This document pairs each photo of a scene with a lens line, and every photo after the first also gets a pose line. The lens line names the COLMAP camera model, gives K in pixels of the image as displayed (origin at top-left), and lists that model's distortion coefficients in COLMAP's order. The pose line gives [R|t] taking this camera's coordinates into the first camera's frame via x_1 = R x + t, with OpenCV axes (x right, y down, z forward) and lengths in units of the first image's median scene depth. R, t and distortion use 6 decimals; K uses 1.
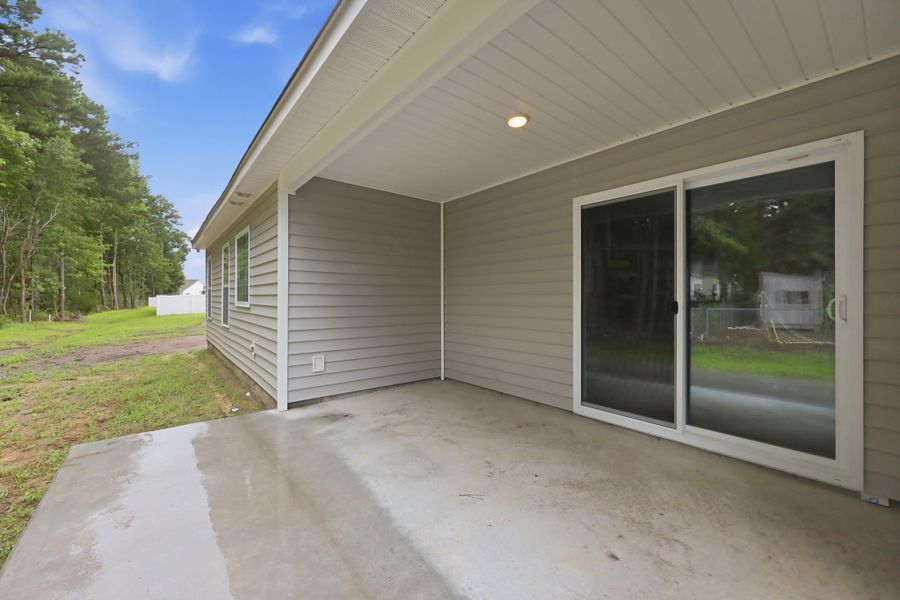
lens RADIAL K [[365.8, 0, 446.1], [0, 365.8, 298.9], [0, 0, 1]] dist [0.001782, 0.000369]
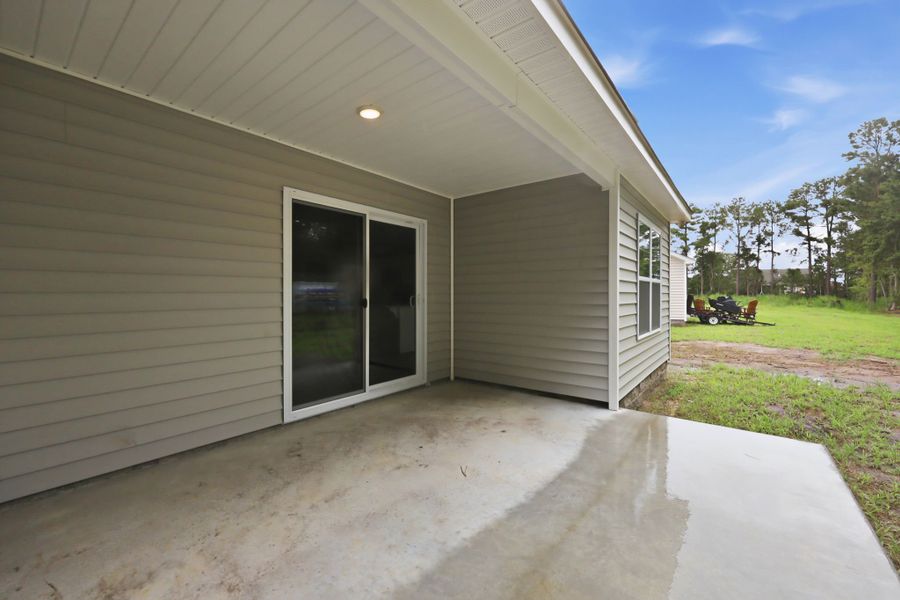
lens RADIAL K [[377.2, 0, 454.2], [0, 377.2, 297.2], [0, 0, 1]] dist [0.000292, 0.000239]
pose [[-0.241520, -0.003850, 0.970388, -0.884758], [0.010296, 0.999926, 0.006530, -0.004097], [-0.970341, 0.011568, -0.241463, 1.101151]]
